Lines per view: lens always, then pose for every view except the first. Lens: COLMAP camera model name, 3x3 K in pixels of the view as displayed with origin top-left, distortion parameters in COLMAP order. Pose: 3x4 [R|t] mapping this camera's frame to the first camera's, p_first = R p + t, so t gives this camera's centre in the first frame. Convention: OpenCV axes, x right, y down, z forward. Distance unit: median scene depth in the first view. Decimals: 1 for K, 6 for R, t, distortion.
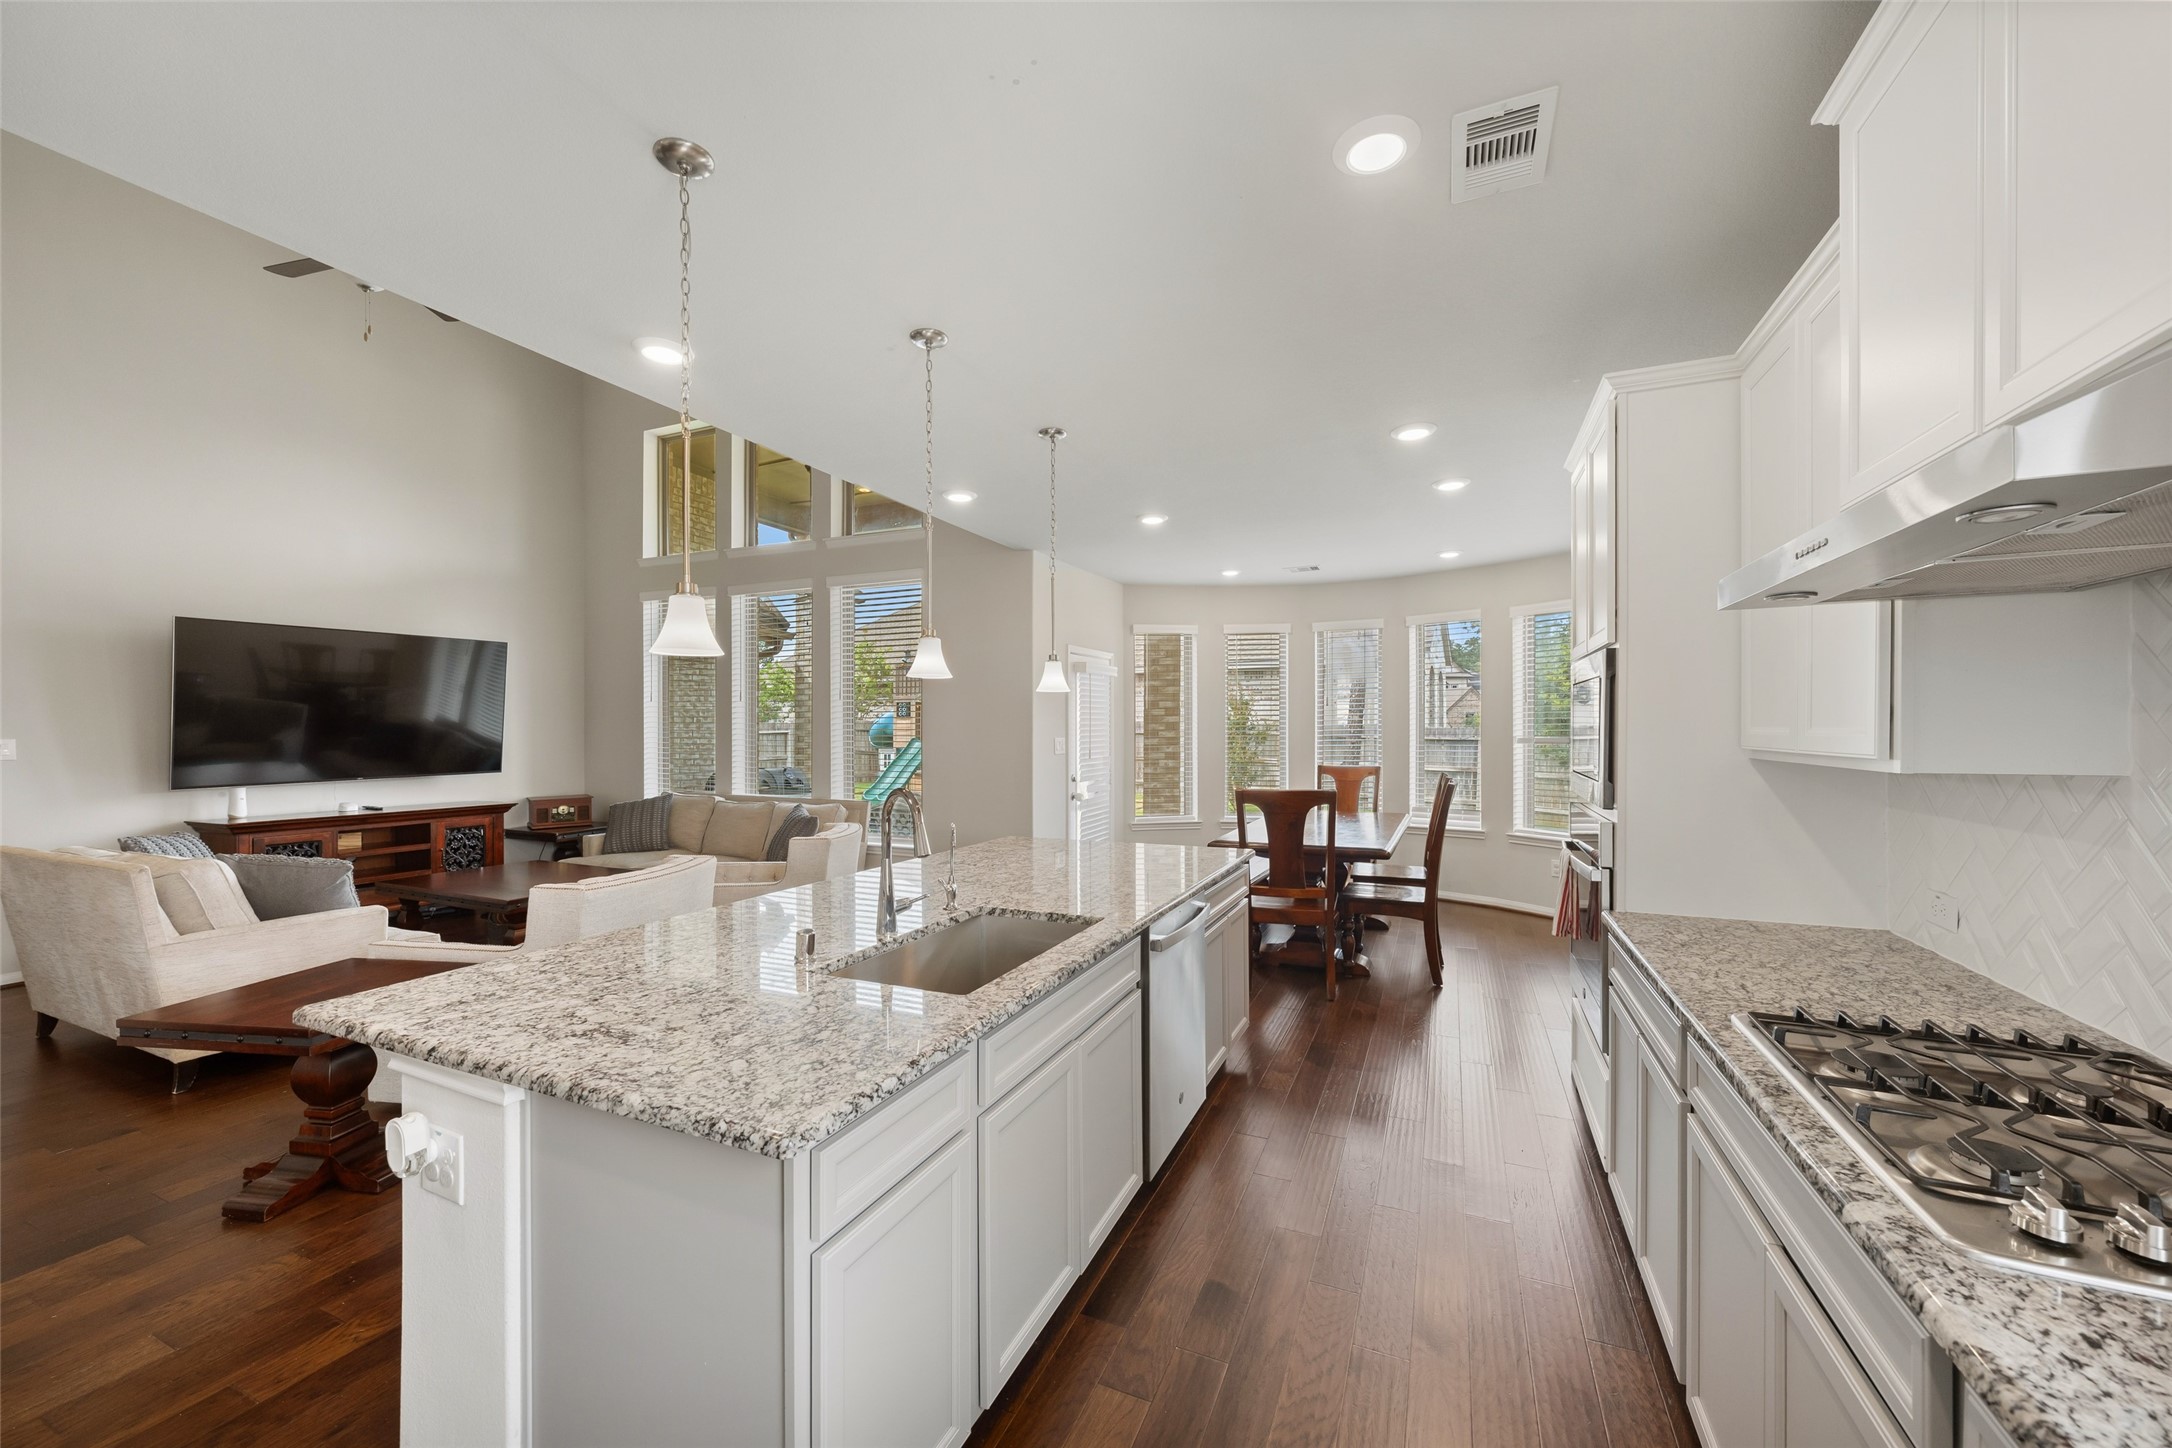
lens RADIAL K [[810.7, 0, 1082.7], [0, 810.7, 727.9], [0, 0, 1]] dist [0.003744, 0.000301]
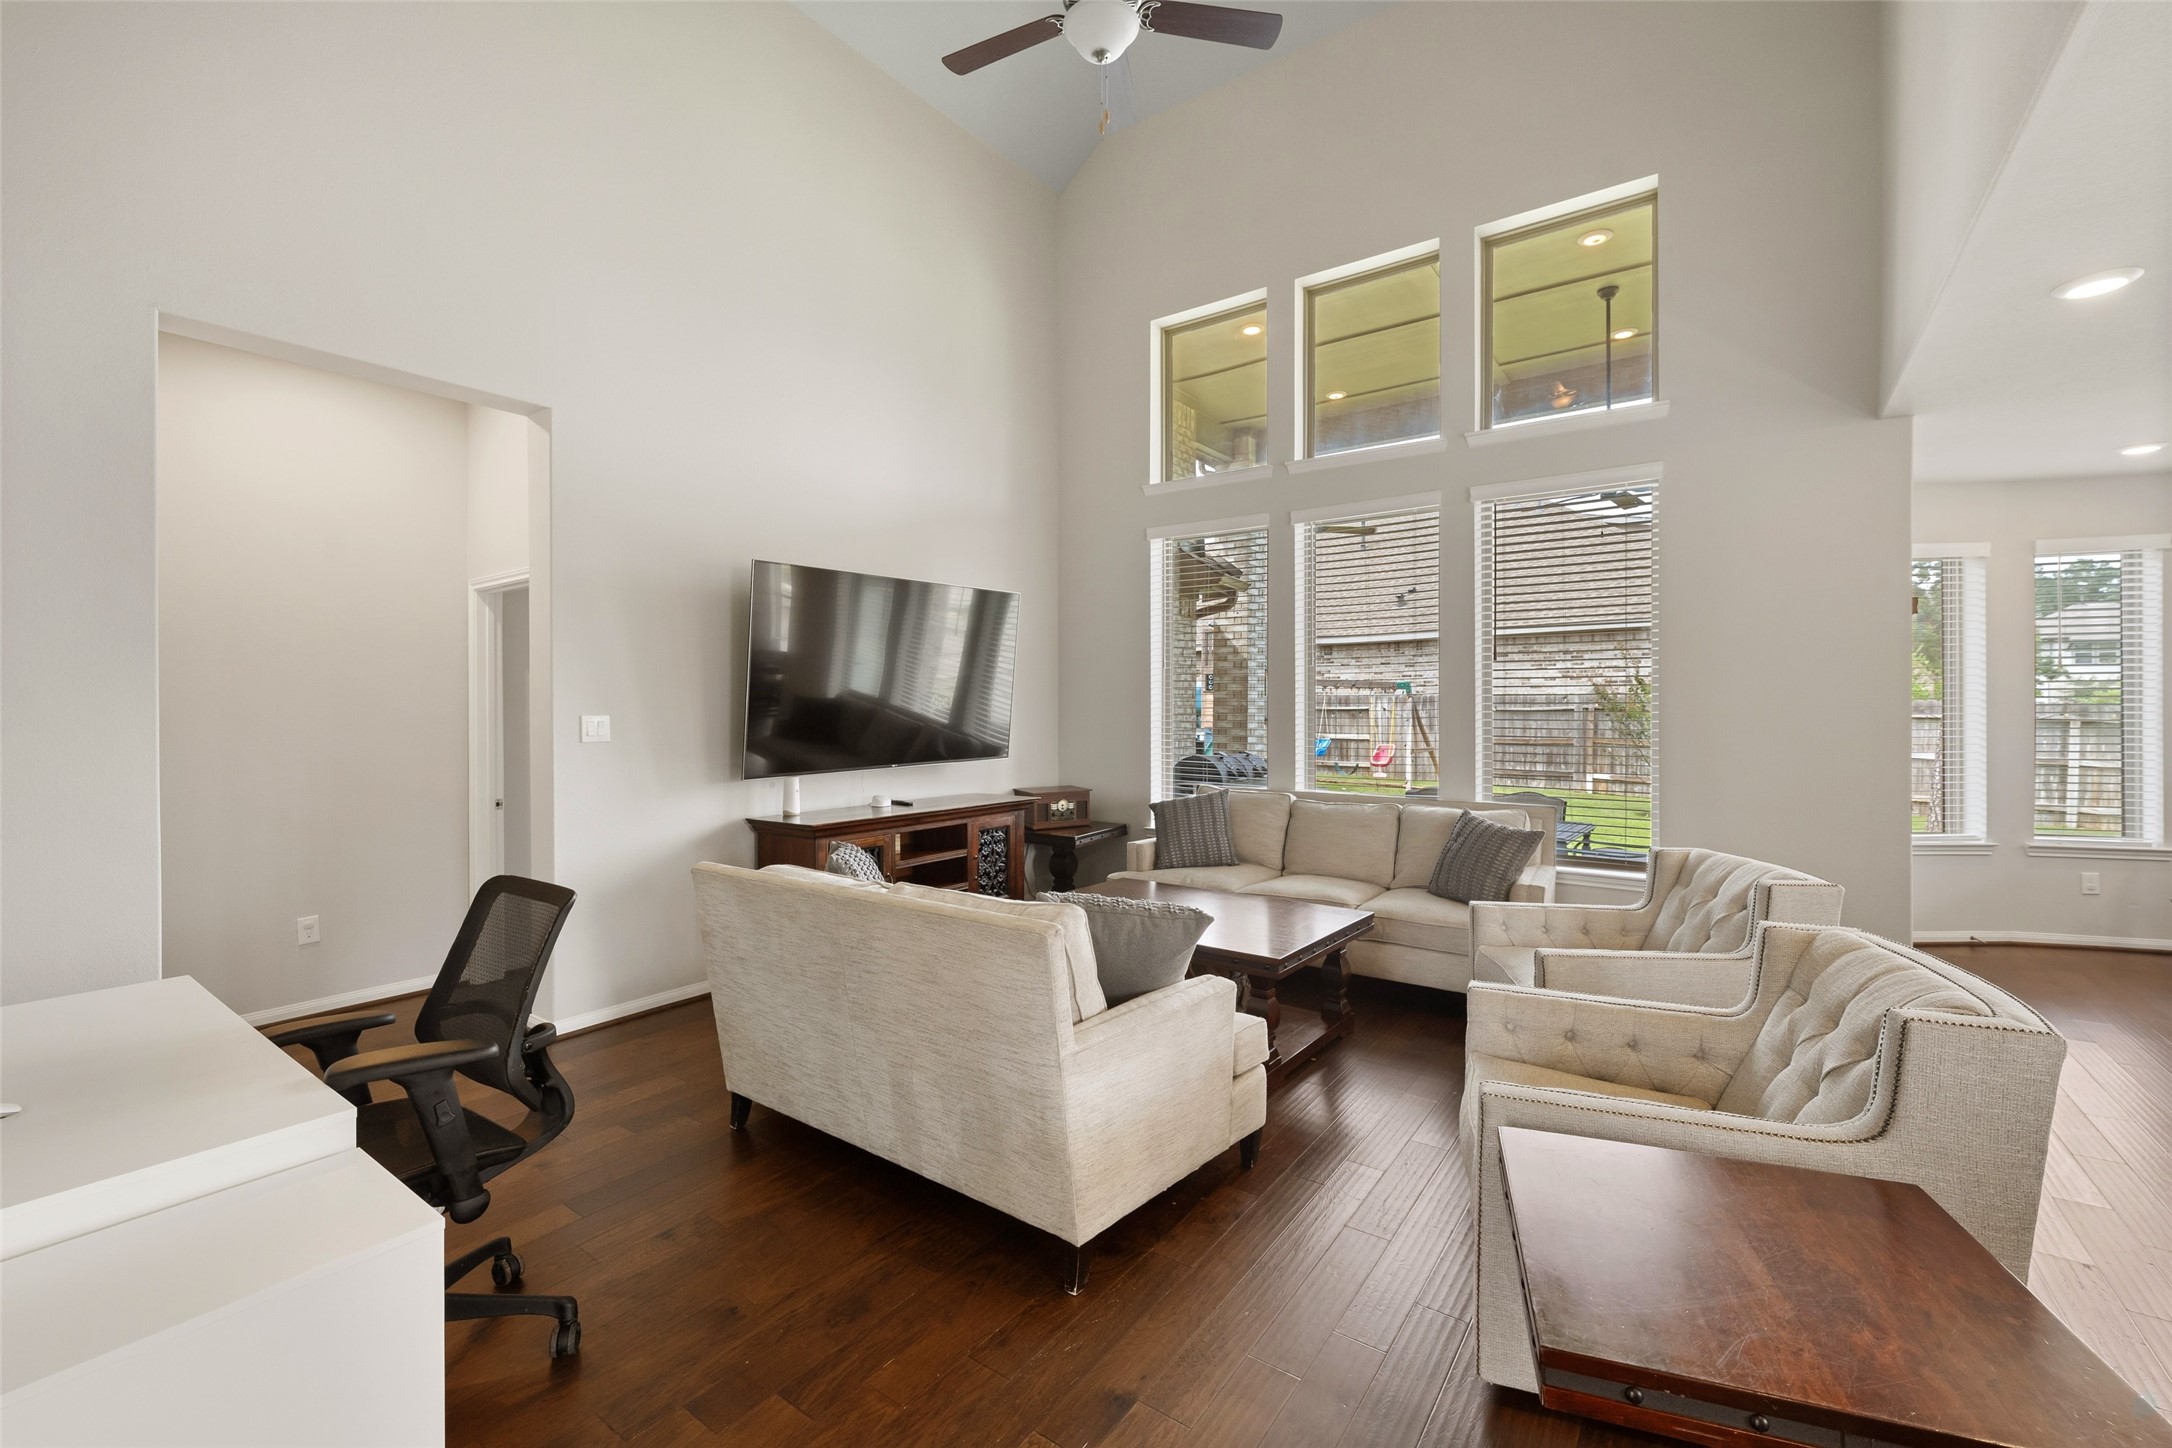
lens RADIAL K [[886.9, 0, 1085.4], [0, 886.9, 706.8], [0, 0, 1]] dist [-0.004595, -0.000547]
pose [[0.978192, -0.000670, -0.207702, -0.482344], [0.001105, 0.999997, 0.001975, 0.003284], [0.207700, -0.002161, 0.978190, 0.176592]]
